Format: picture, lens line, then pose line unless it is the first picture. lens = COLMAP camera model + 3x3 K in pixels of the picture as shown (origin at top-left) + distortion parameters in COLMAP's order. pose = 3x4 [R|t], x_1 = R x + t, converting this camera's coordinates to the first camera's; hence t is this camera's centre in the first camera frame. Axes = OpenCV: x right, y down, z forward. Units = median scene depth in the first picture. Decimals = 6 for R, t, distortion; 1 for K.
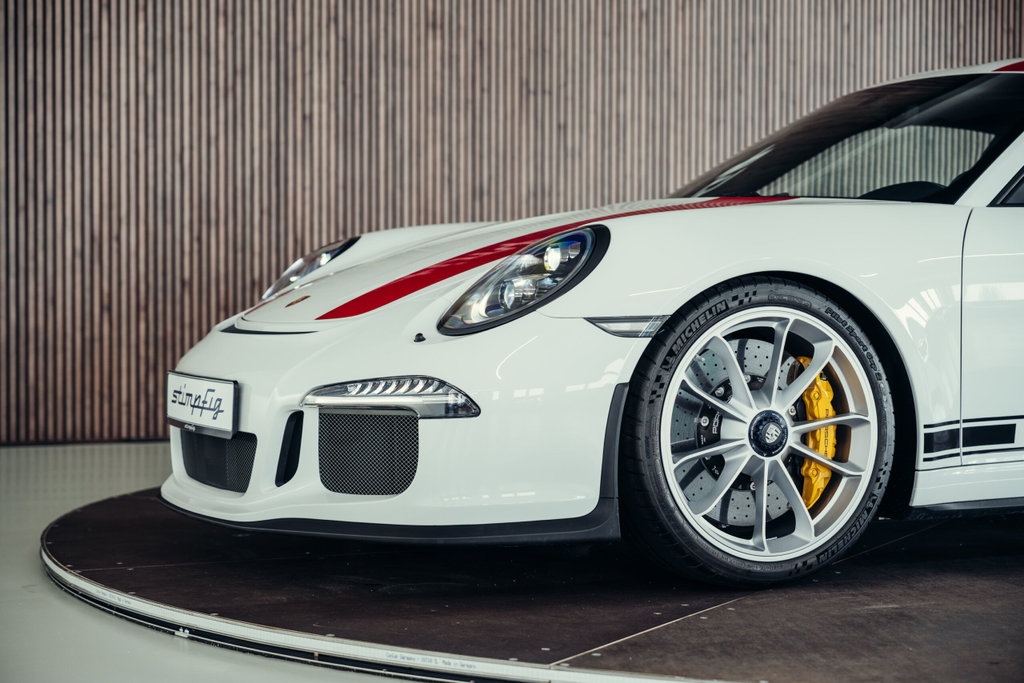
lens RADIAL K [[2112.8, 0, 512.5], [0, 2112.8, 342.6], [0, 0, 1]] dist [0.036138, 0.000000]
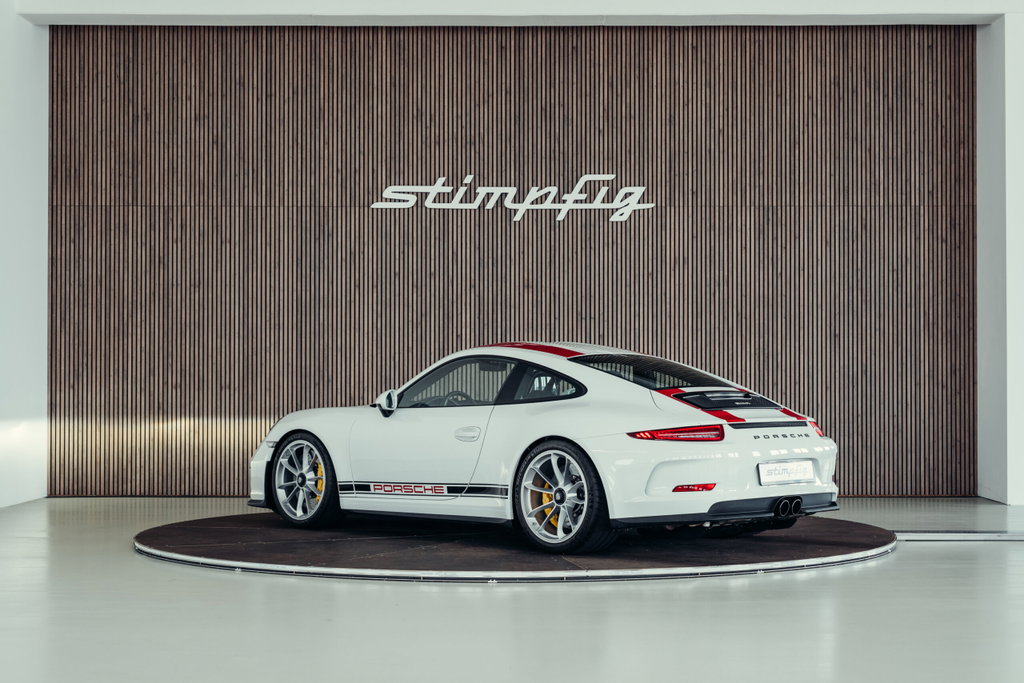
lens RADIAL K [[1748.1, 0, 511.8], [0, 1748.1, 345.0], [0, 0, 1]] dist [0.001723, 0.000000]
pose [[0.898763, -0.014517, -0.438195, 0.667894], [-0.011216, 0.998363, -0.056081, -0.006679], [0.438292, 0.055319, 0.897129, -0.451341]]
